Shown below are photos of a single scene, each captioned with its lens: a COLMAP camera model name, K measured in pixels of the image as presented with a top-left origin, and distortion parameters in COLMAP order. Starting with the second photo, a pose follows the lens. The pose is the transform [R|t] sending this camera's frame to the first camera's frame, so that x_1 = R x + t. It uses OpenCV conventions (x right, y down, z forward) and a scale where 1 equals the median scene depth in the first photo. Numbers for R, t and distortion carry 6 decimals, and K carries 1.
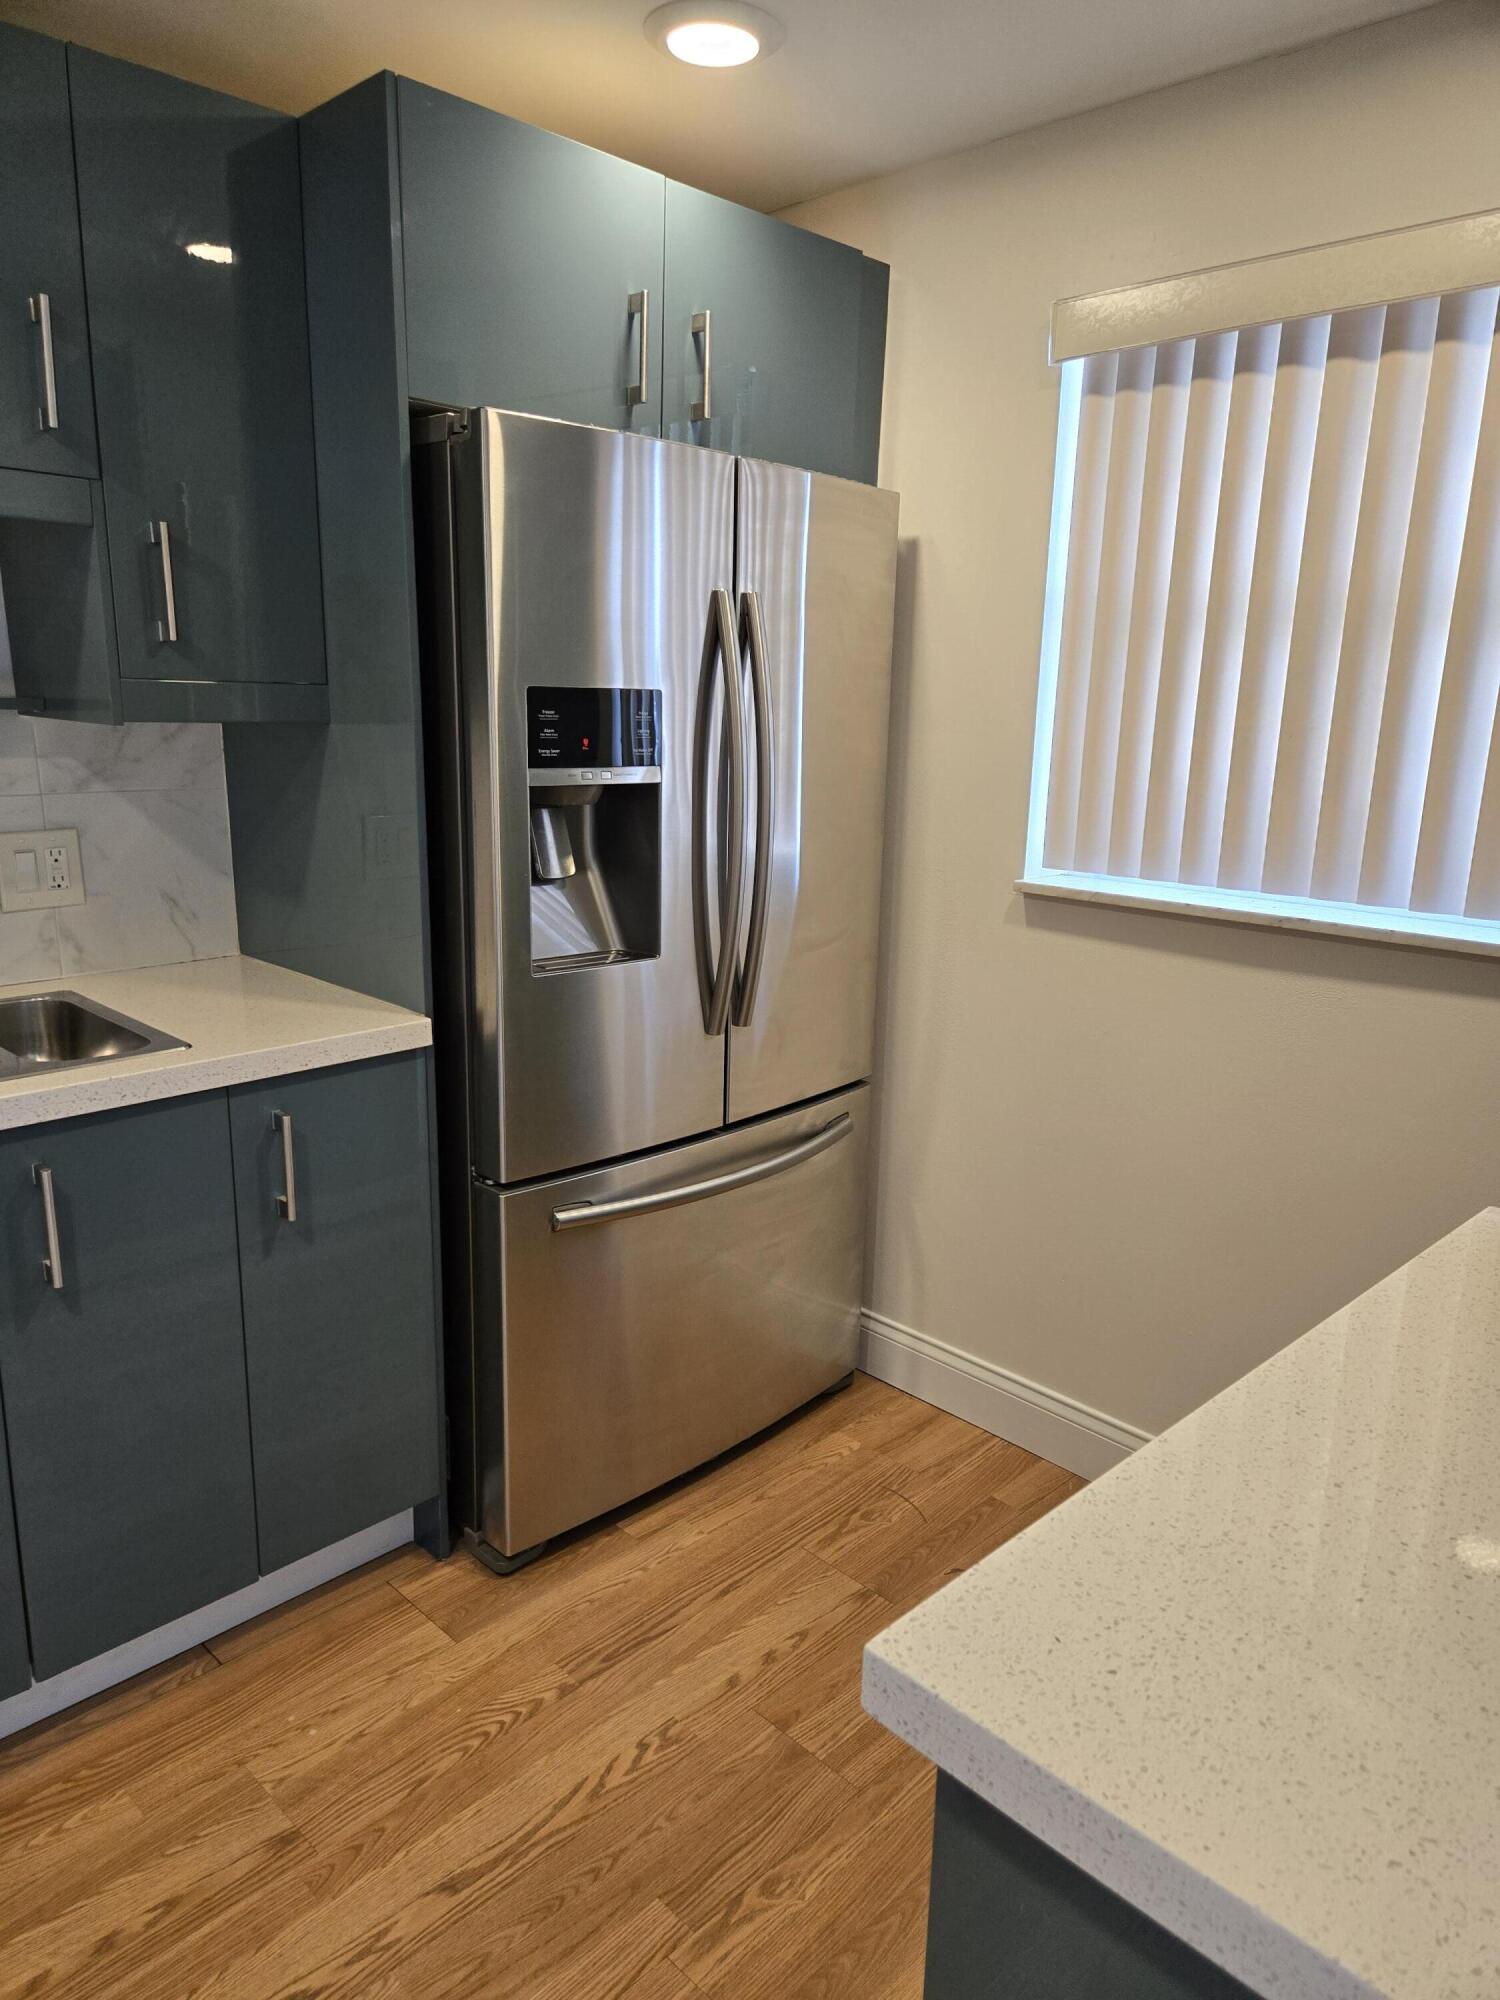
lens RADIAL K [[1330.4, 0, 763.8], [0, 1330.4, 1012.7], [0, 0, 1]] dist [0.056860, -0.052482]
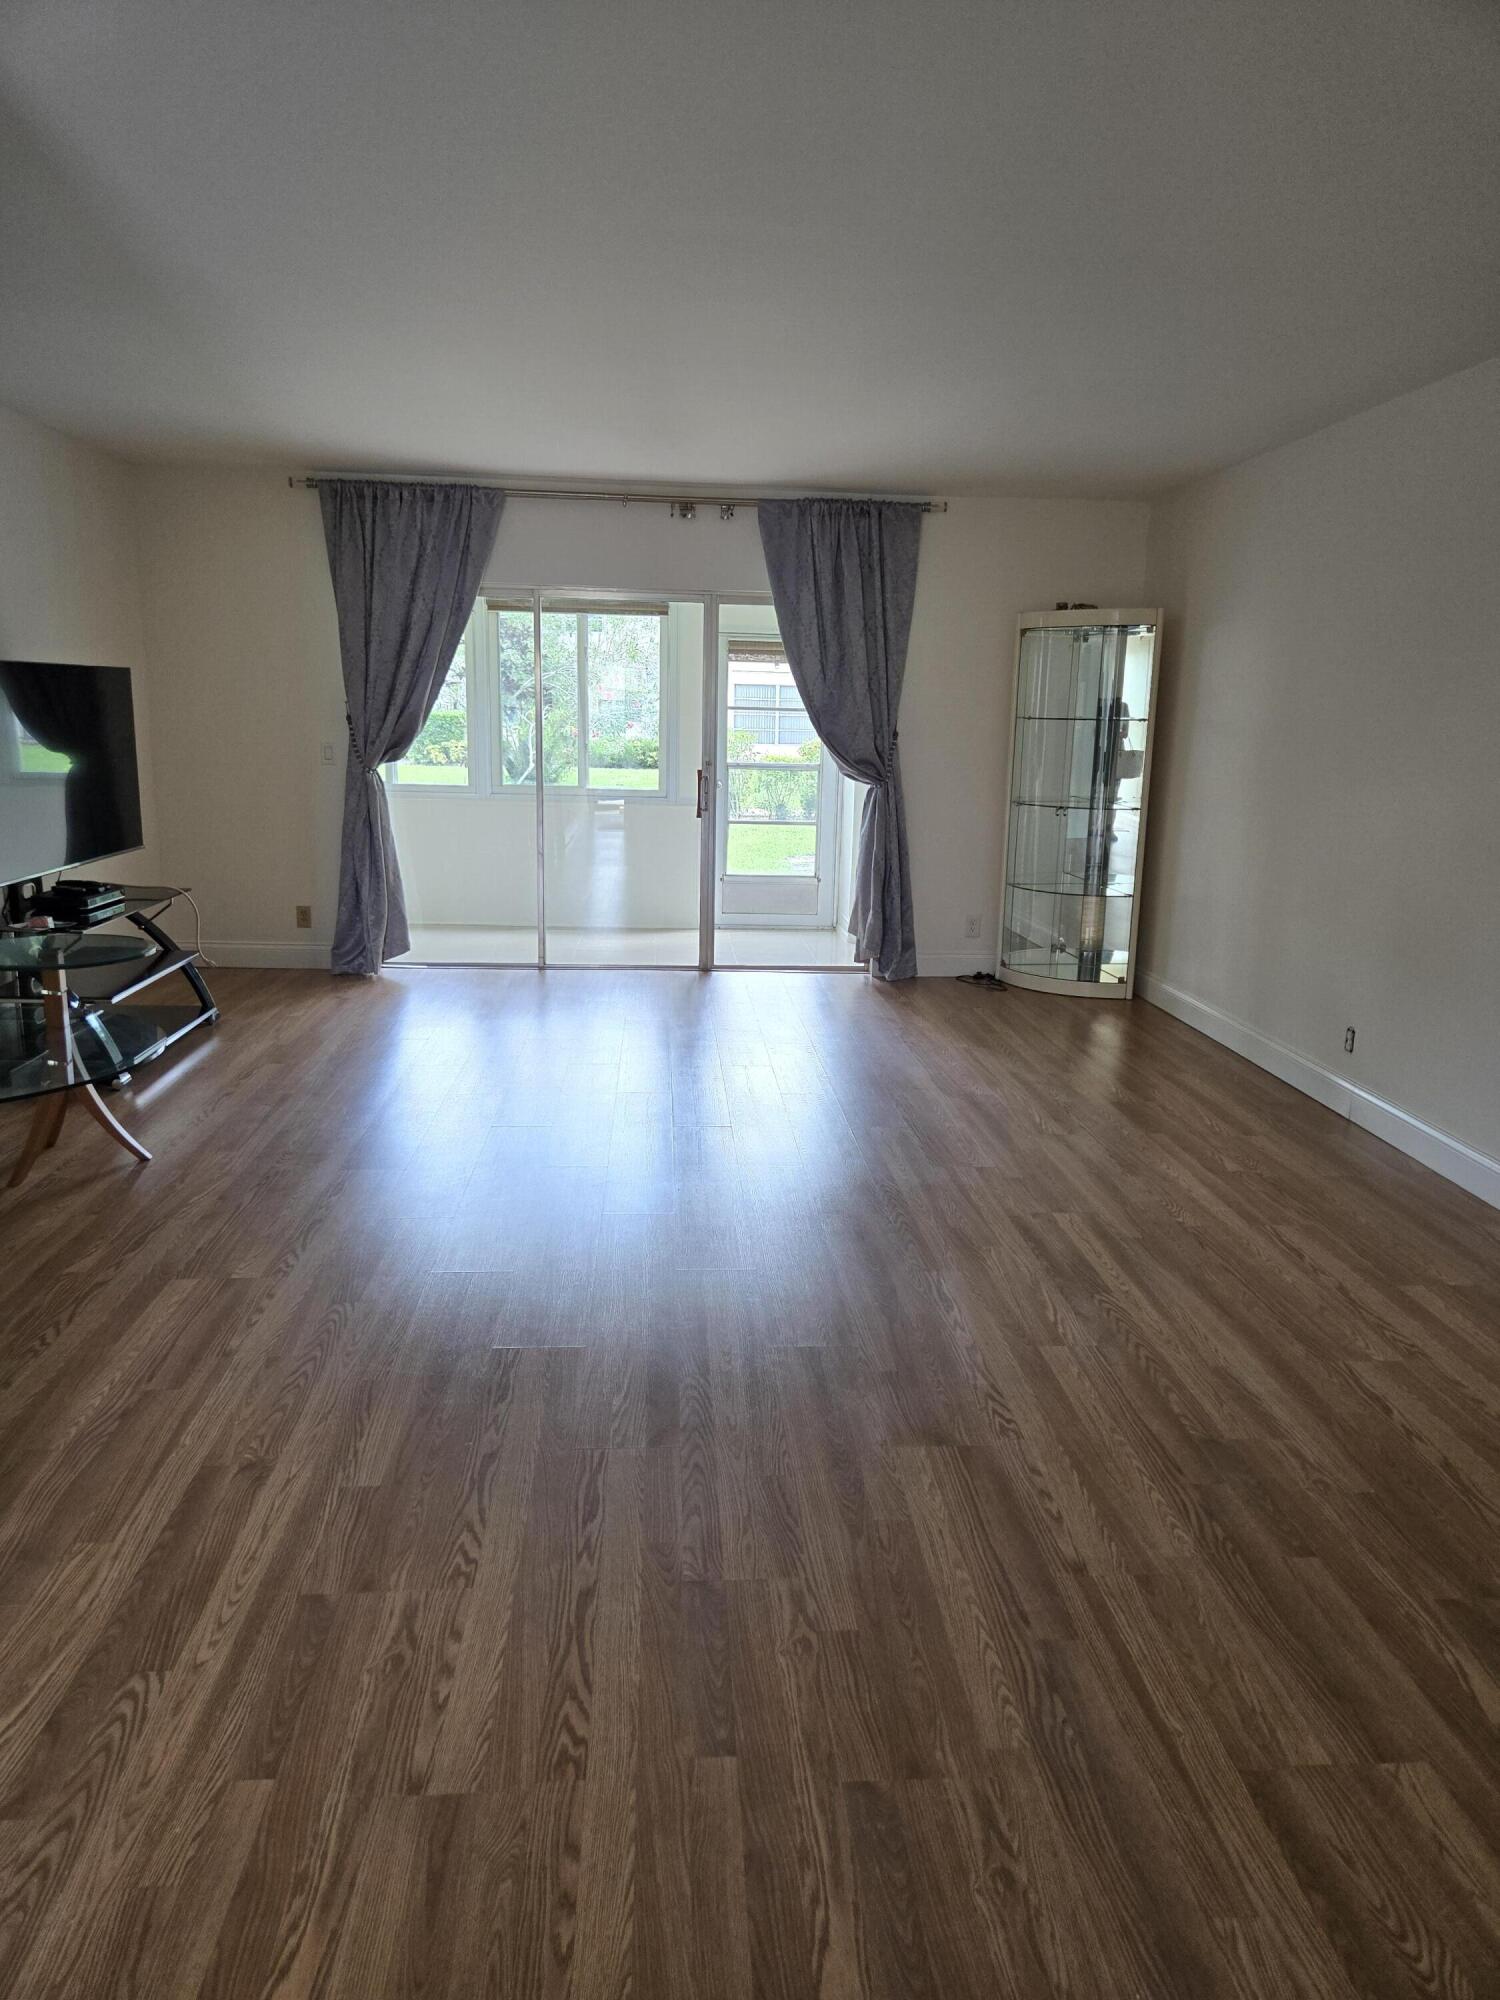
lens RADIAL K [[1330.4, 0, 763.8], [0, 1330.4, 1012.7], [0, 0, 1]] dist [0.056860, -0.052482]
pose [[-0.663041, 0.144746, -0.734456, 0.476154], [-0.192064, 0.915392, 0.353793, -0.331410], [0.723525, 0.375641, -0.579142, 1.475282]]
